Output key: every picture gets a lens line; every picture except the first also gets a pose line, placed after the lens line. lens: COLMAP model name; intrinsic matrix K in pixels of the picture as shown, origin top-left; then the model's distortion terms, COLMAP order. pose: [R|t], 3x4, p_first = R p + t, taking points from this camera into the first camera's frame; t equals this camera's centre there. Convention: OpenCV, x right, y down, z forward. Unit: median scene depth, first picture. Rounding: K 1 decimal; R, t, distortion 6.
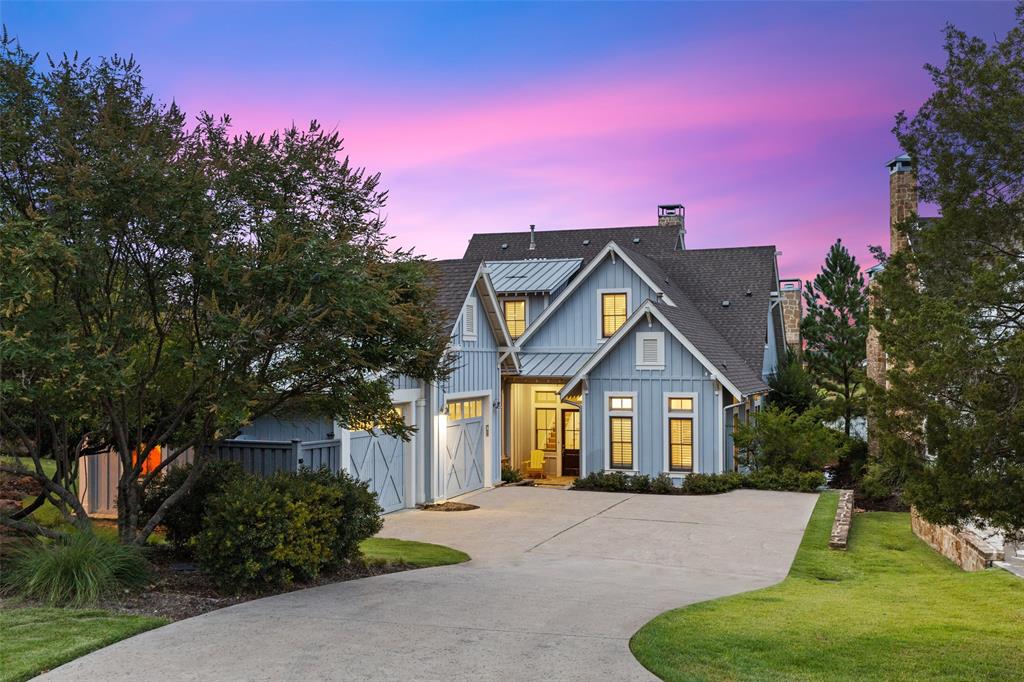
lens RADIAL K [[1021.3, 0, 511.6], [0, 1021.3, 340.3], [0, 0, 1]] dist [-0.002600, 0.000000]
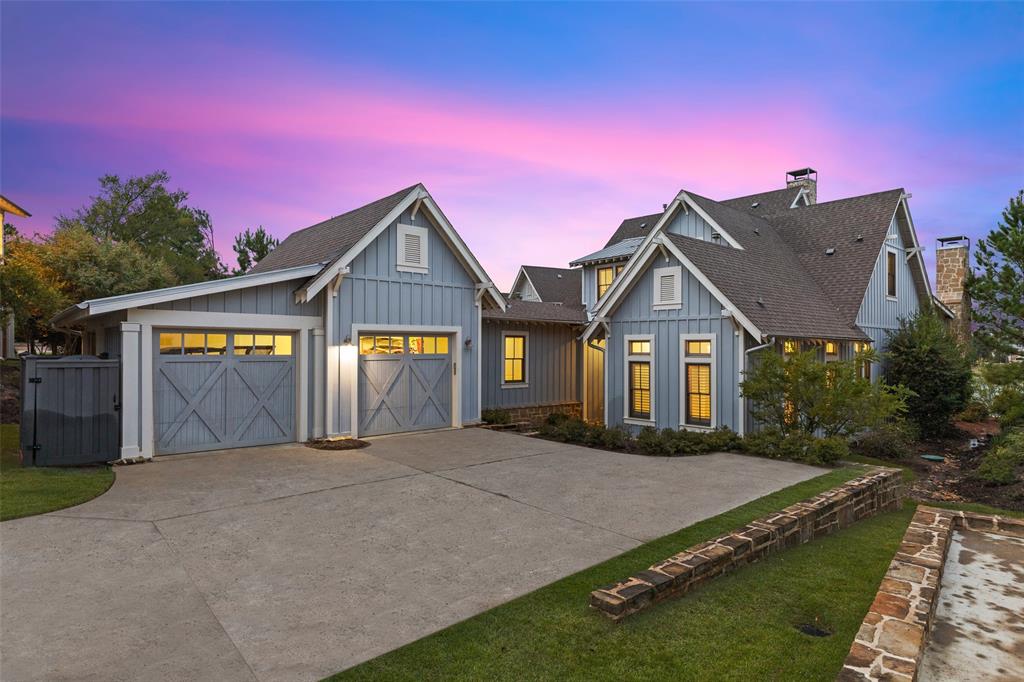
lens RADIAL K [[590.9, 0, 512.0], [0, 590.9, 345.2], [0, 0, 1]] dist [0.005528, -0.002208]
pose [[0.882931, 0.002361, -0.469497, 0.258385], [0.002784, 0.999943, 0.010263, 0.054368], [0.469495, -0.010369, 0.882874, 0.476828]]
